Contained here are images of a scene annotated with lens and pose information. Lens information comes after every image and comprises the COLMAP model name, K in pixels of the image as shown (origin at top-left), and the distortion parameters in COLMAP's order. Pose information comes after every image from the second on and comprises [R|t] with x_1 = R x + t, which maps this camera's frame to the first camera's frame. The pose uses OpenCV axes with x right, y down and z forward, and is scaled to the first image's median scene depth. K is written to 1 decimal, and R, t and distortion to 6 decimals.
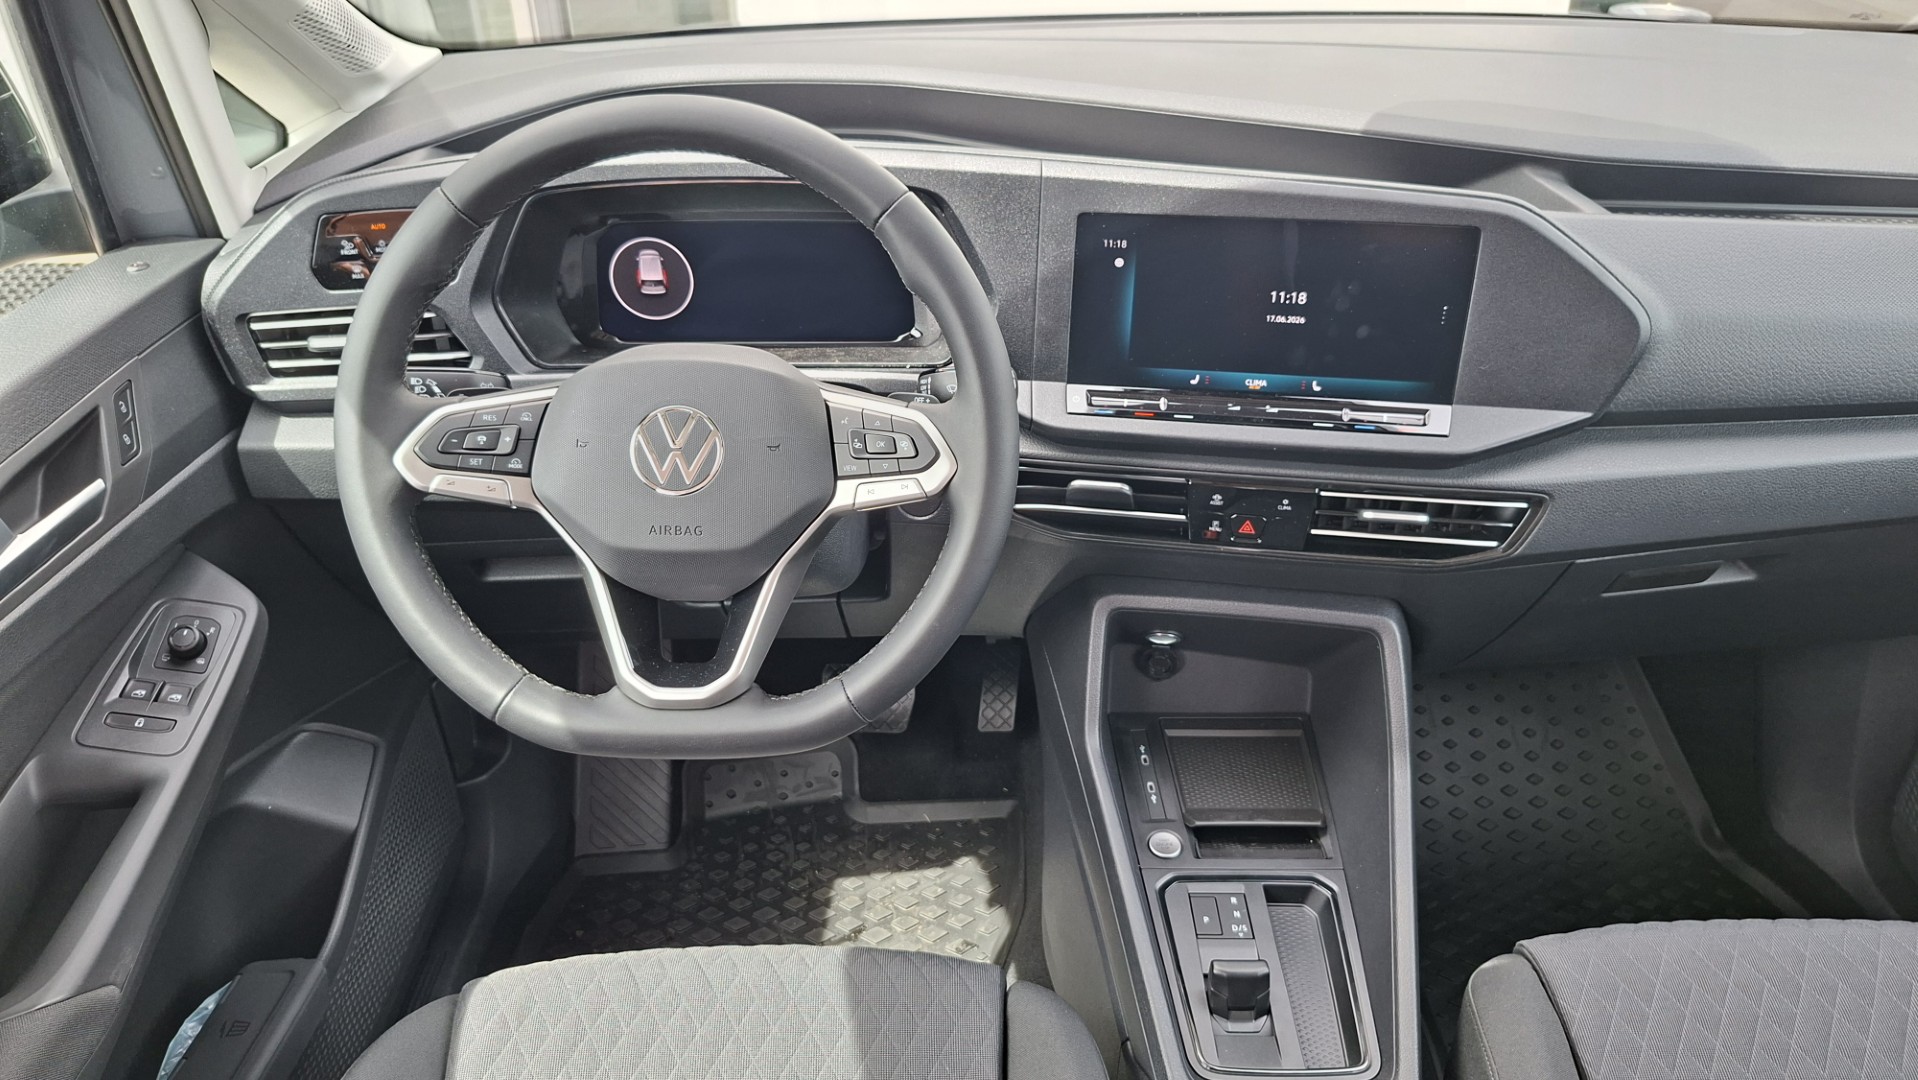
lens RADIAL K [[1249.8, 0, 959.0], [0, 1249.8, 540.0], [0, 0, 1]] dist [0.046791, -0.039802]
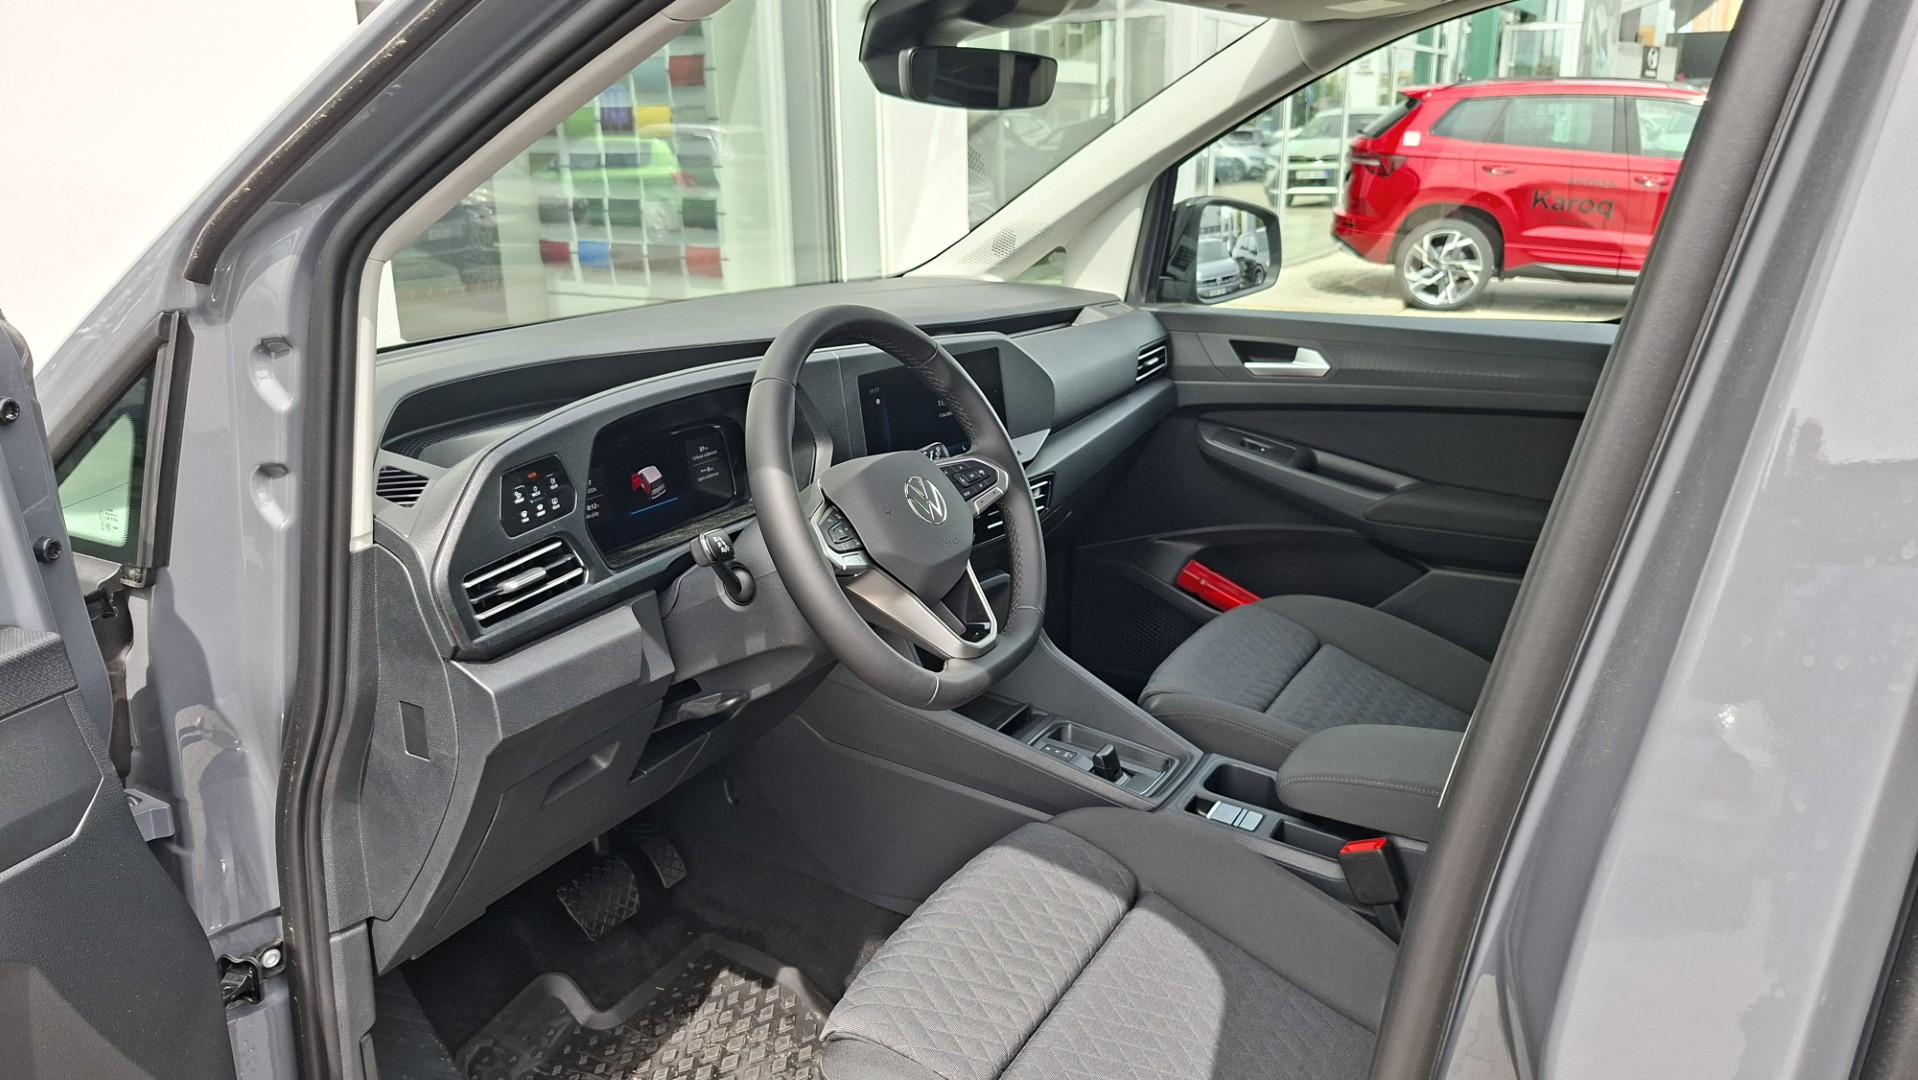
lens RADIAL K [[1249.8, 0, 959.0], [0, 1249.8, 540.0], [0, 0, 1]] dist [0.046791, -0.039802]
pose [[0.513644, -0.261216, 0.817274, -1.210524], [0.459552, 0.888137, -0.004956, -0.001595], [-0.724557, 0.378125, 0.576228, 0.040387]]
